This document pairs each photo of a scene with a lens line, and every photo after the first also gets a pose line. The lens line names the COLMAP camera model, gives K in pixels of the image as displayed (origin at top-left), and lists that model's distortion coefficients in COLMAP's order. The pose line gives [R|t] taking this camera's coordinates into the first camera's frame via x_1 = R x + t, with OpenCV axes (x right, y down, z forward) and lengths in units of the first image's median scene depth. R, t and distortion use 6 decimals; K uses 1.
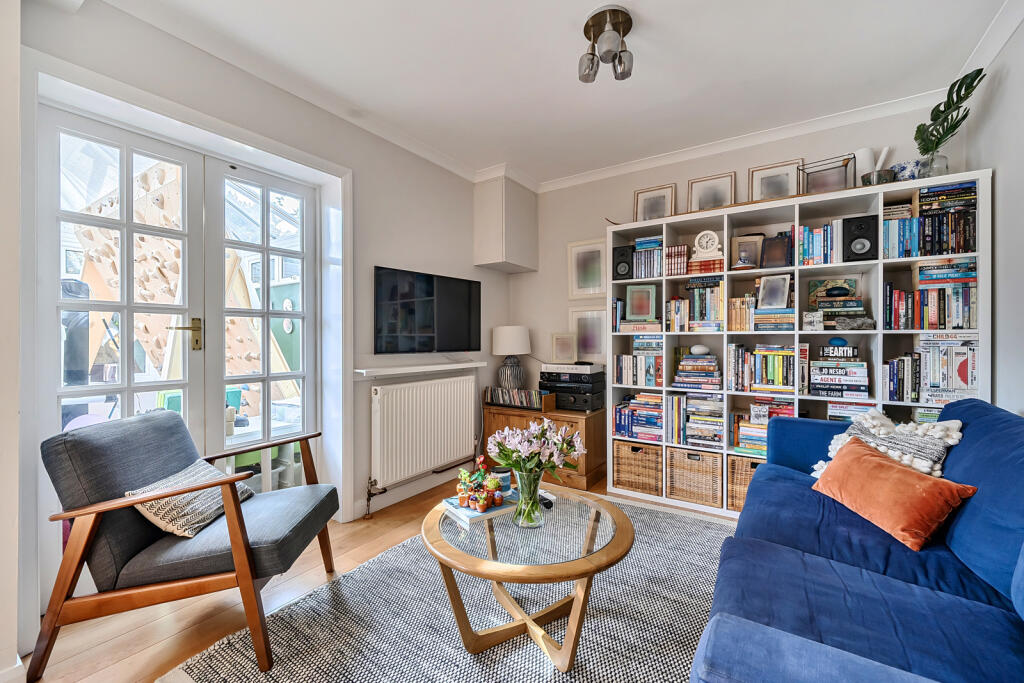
lens RADIAL K [[426.1, 0, 515.3], [0, 426.1, 340.1], [0, 0, 1]] dist [0.001646, 0.000193]
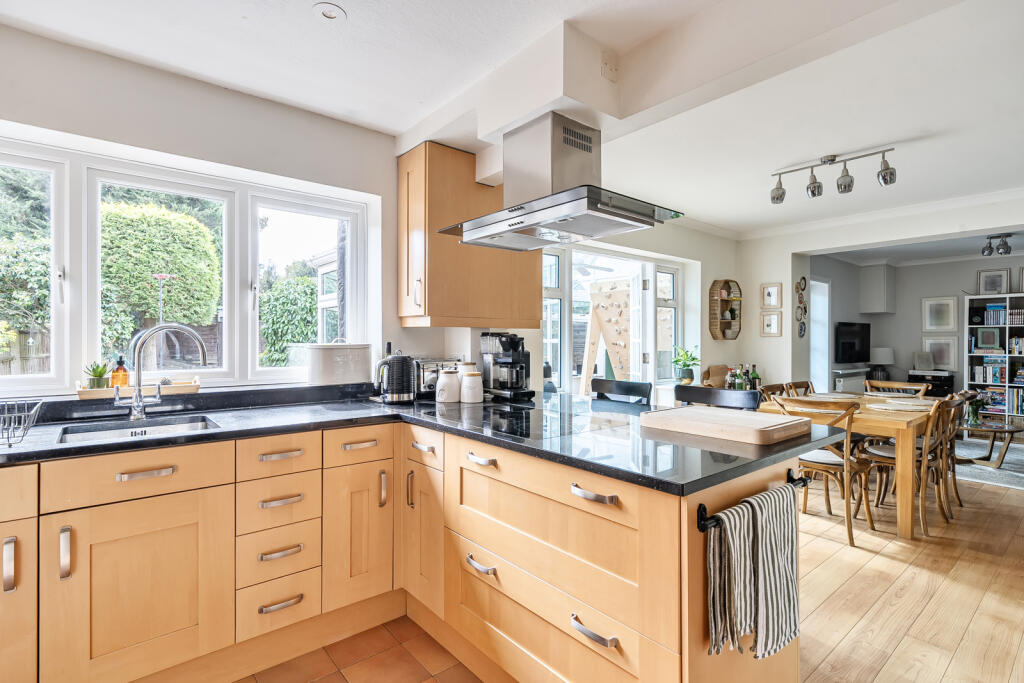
lens RADIAL K [[490.8, 0, 510.0], [0, 490.8, 338.9], [0, 0, 1]] dist [-0.000451, -0.000219]
pose [[0.955229, 0.005887, -0.295809, -1.143090], [-0.007427, 0.999964, -0.004082, -0.064647], [0.295774, 0.006096, 0.955238, -1.773402]]
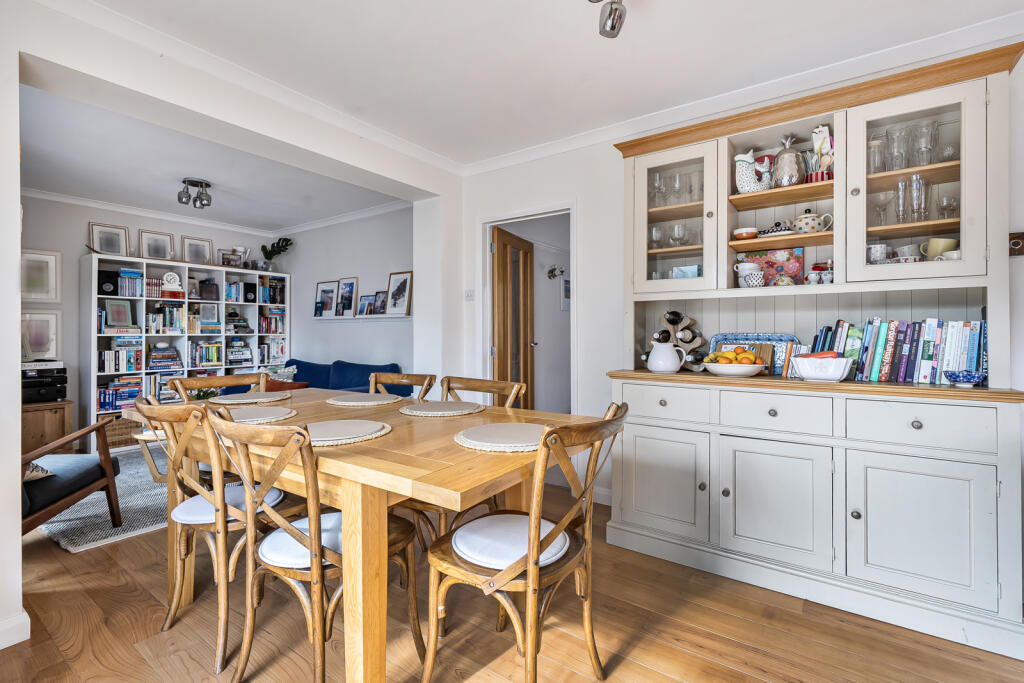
lens RADIAL K [[462.8, 0, 514.7], [0, 462.8, 331.6], [0, 0, 1]] dist [0.001100, 0.000049]
pose [[0.036294, 0.003347, 0.999336, -1.289970], [0.002862, 0.999990, -0.003453, -0.018754], [-0.999337, 0.002985, 0.036284, -0.388624]]
